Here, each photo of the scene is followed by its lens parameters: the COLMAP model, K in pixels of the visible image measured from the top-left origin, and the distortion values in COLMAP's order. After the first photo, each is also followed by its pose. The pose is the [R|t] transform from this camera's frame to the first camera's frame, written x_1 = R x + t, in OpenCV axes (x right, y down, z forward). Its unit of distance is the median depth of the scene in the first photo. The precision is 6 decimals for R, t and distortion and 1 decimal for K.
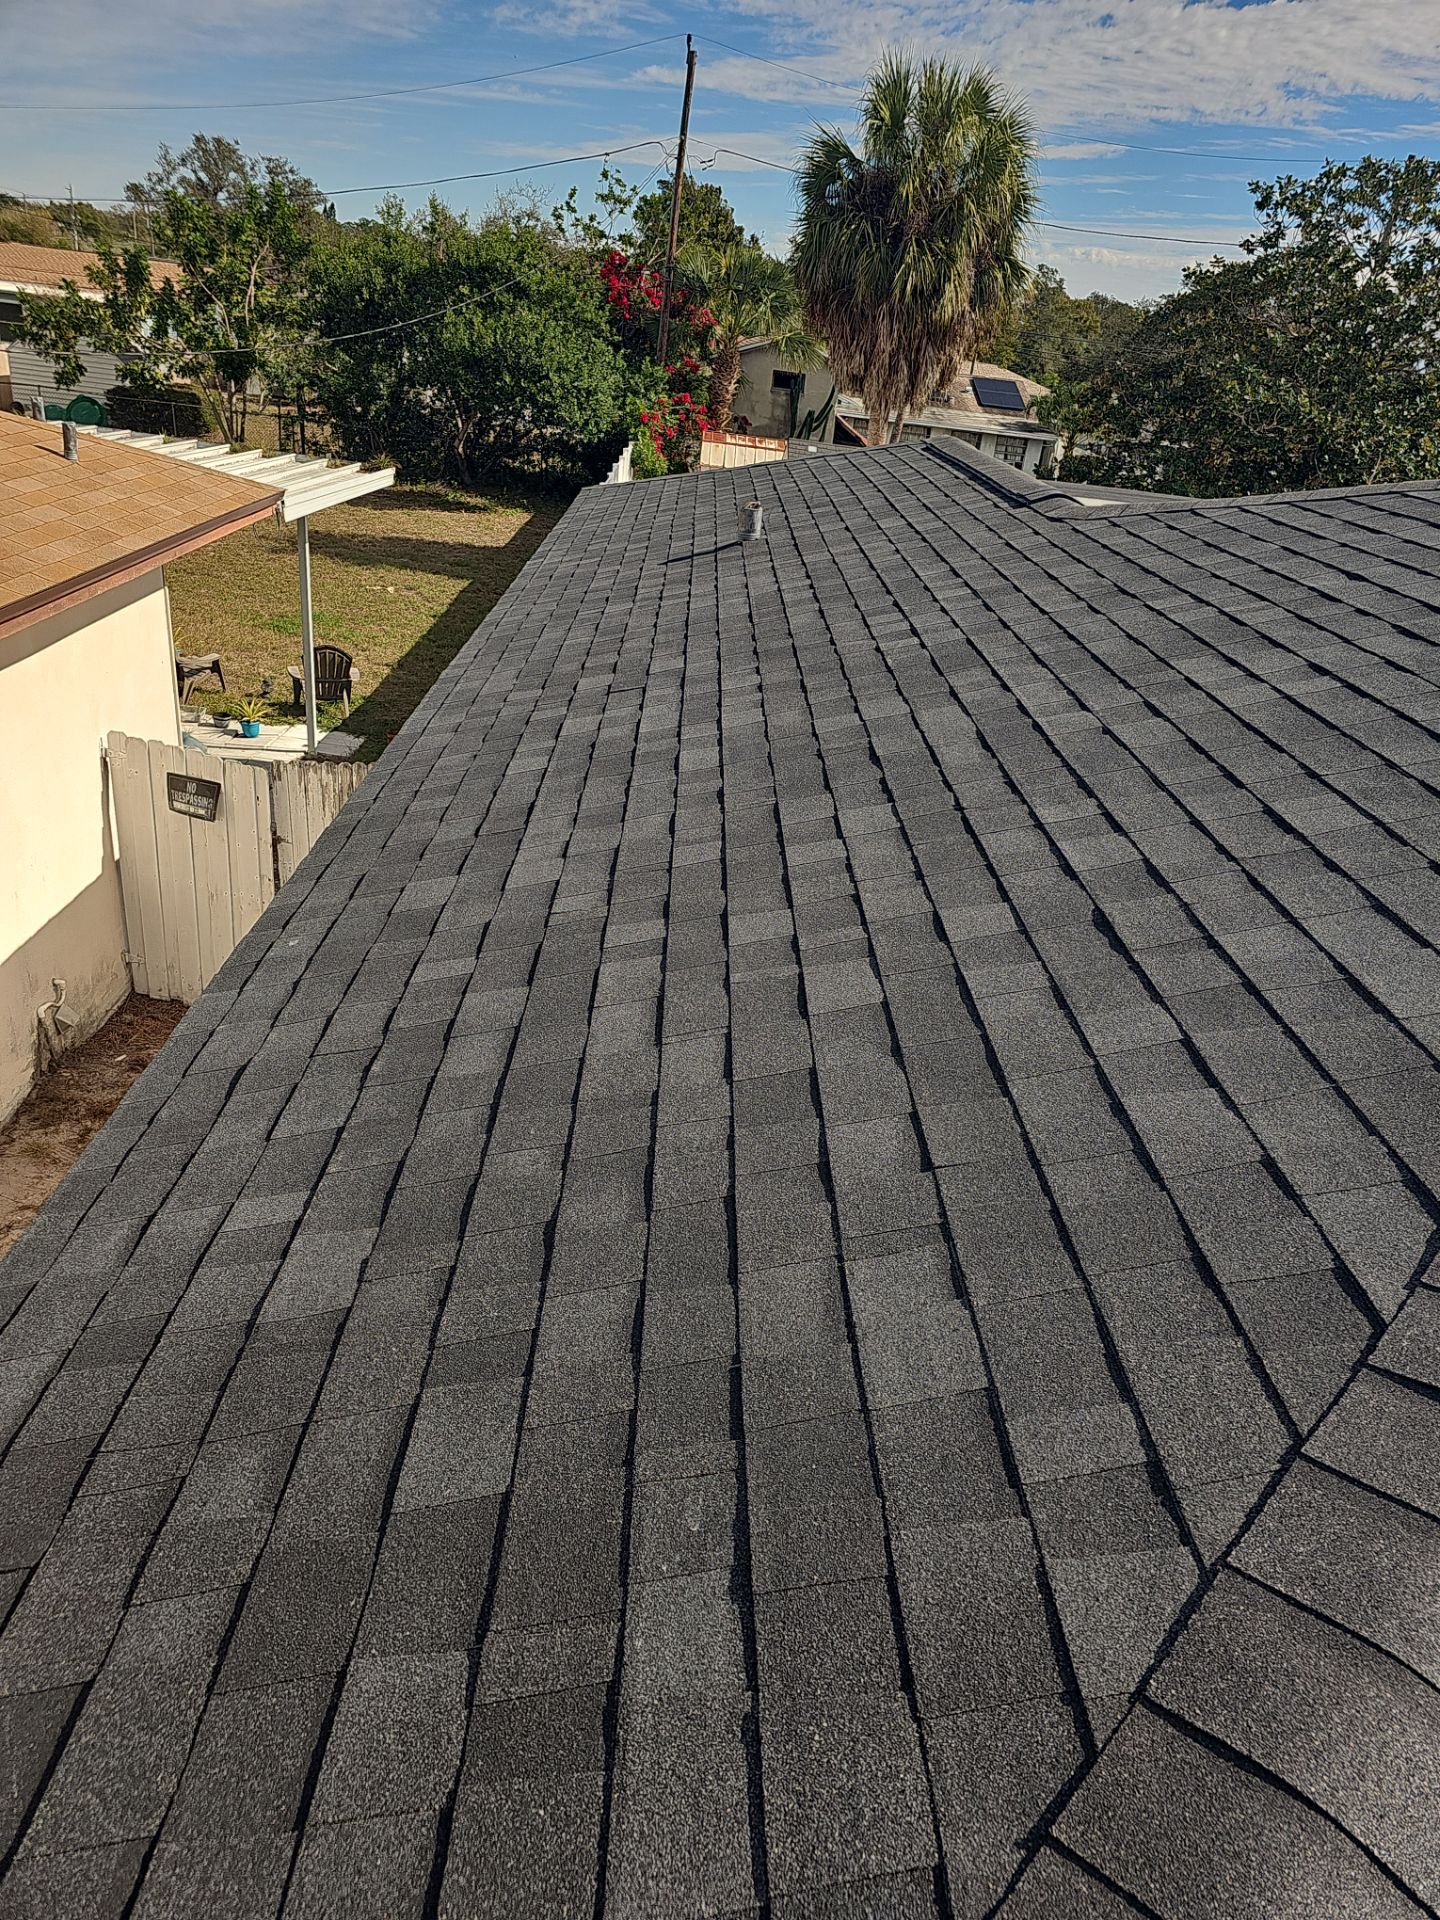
lens RADIAL K [[1206.9, 0, 755.2], [0, 1206.9, 954.3], [0, 0, 1]] dist [0.016019, 0.000704]
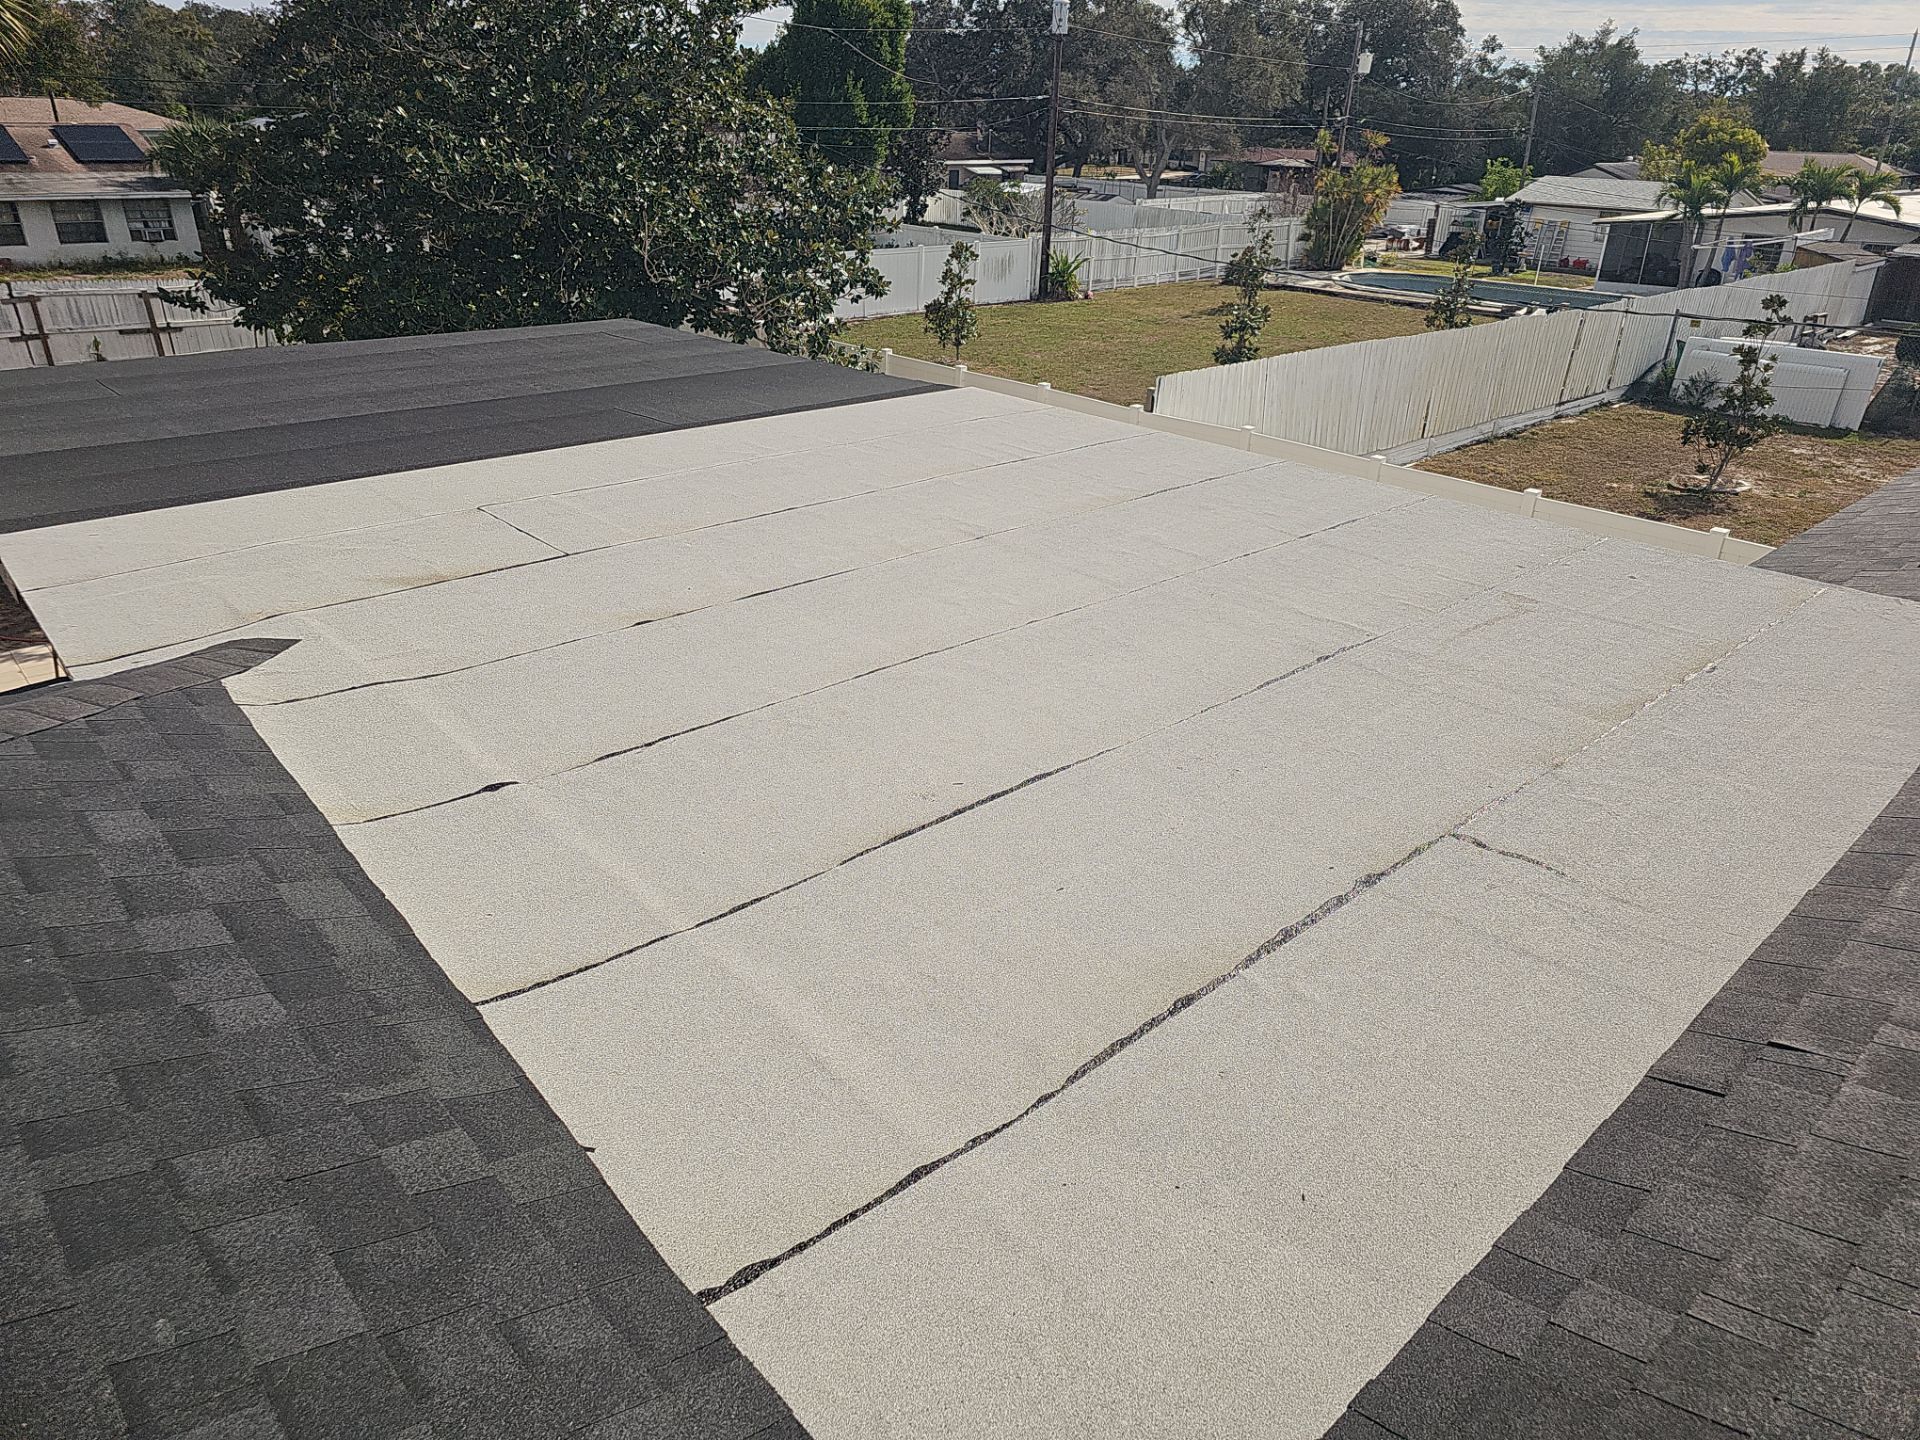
lens RADIAL K [[1274.1, 0, 972.7], [0, 1274.1, 699.8], [0, 0, 1]] dist [0.047442, -0.030766]
pose [[0.744875, -0.362379, 0.560217, 0.061853], [0.360926, 0.925039, 0.118472, -0.089384], [-0.561155, 0.113950, 0.819830, 0.149985]]
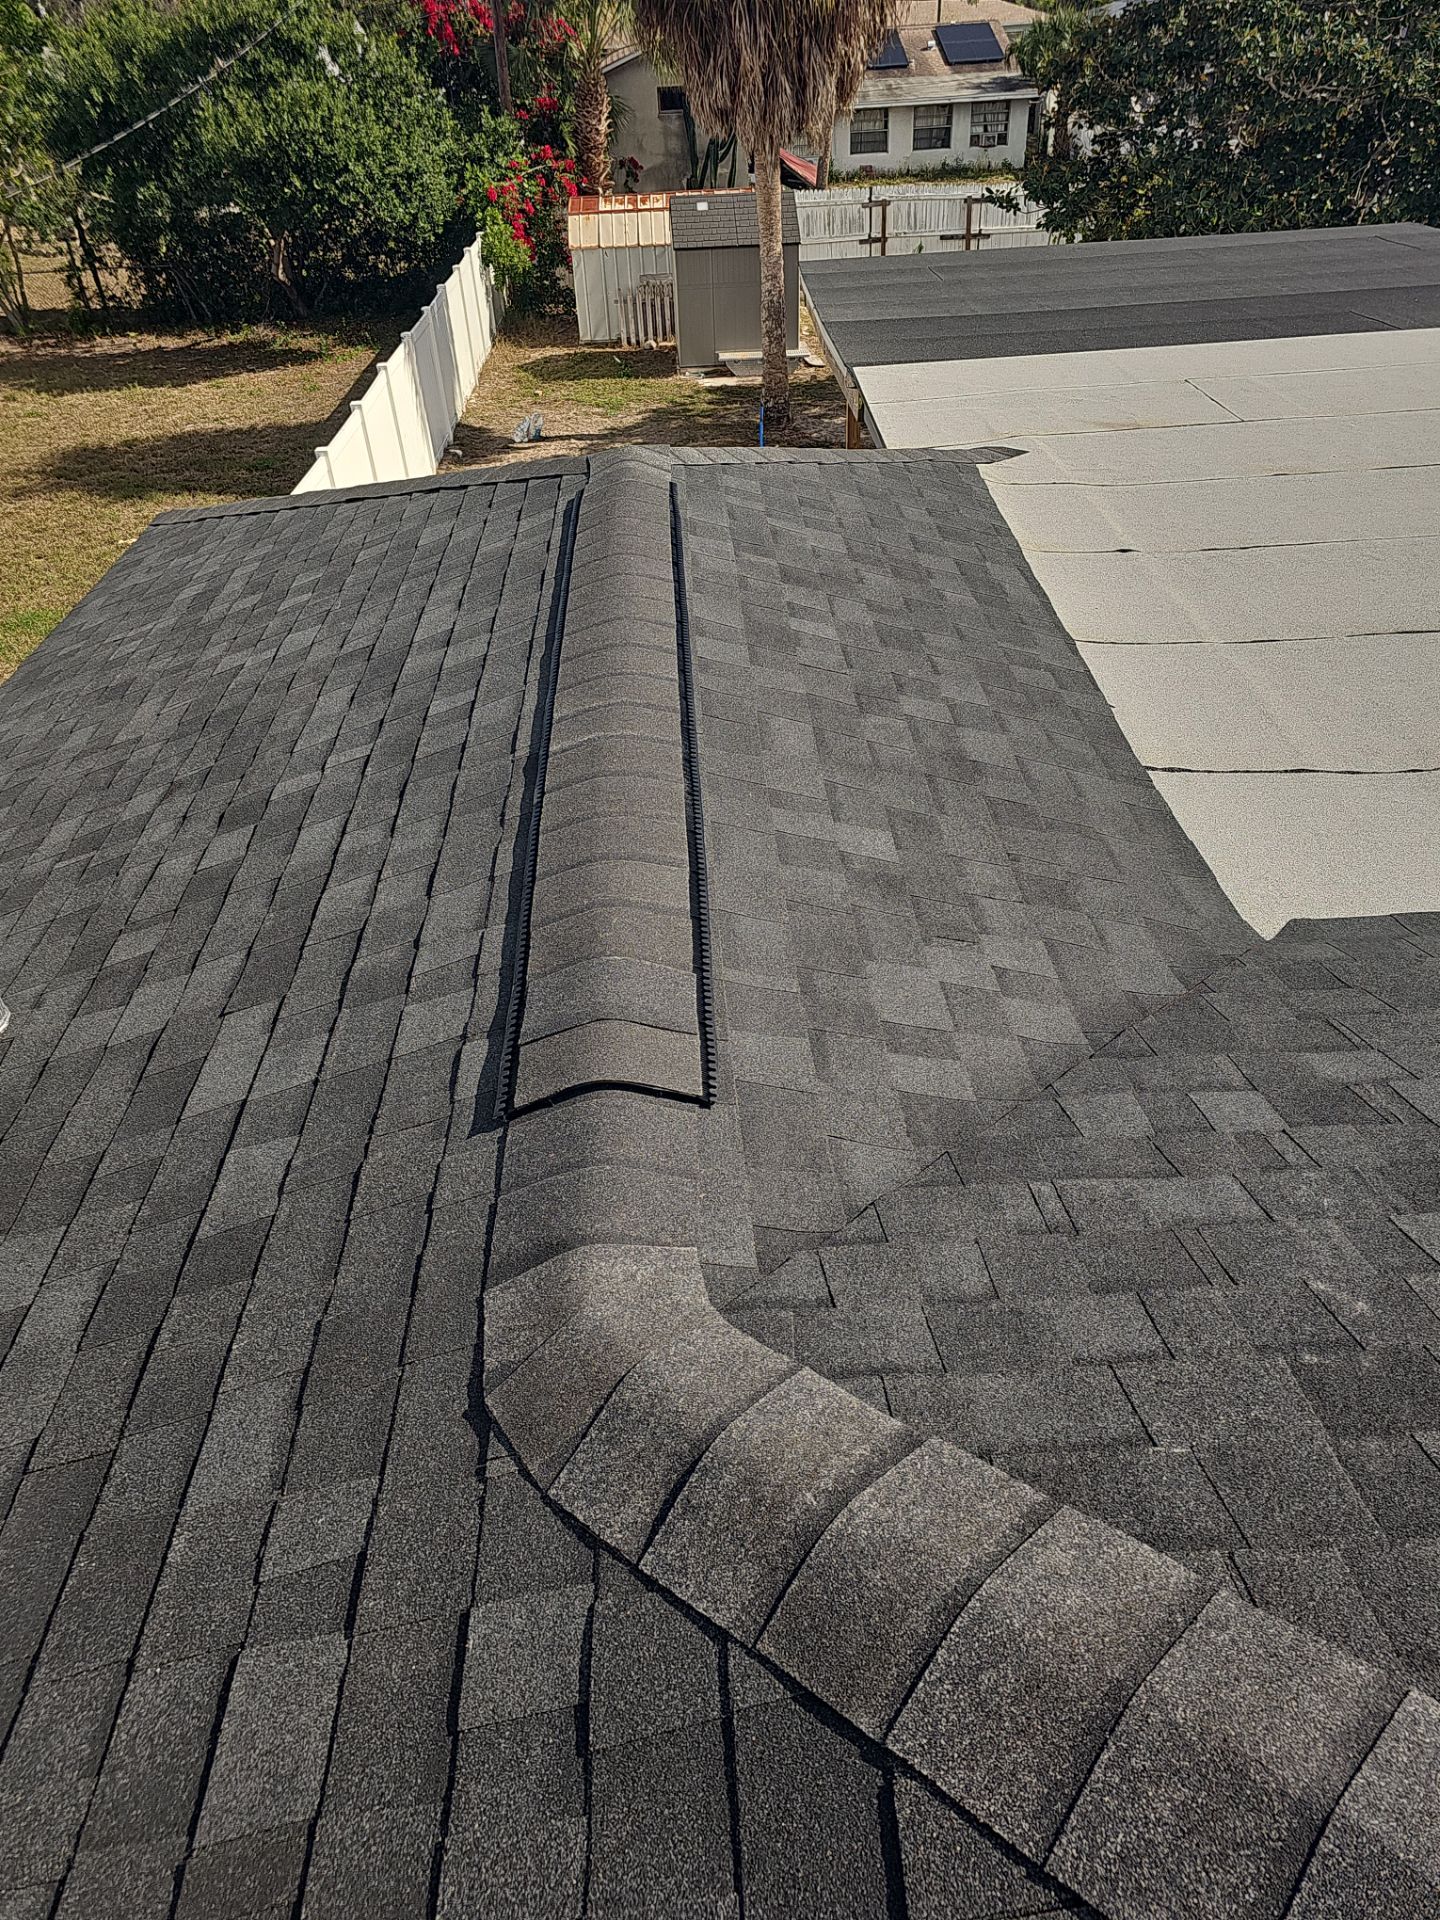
lens RADIAL K [[1274.1, 0, 723.8], [0, 1274.1, 964.4], [0, 0, 1]] dist [0.047442, -0.030766]
pose [[0.987399, -0.139058, -0.075538, 0.048398], [0.149694, 0.975569, 0.160804, -0.070269], [0.051331, -0.170085, 0.984092, 0.104499]]
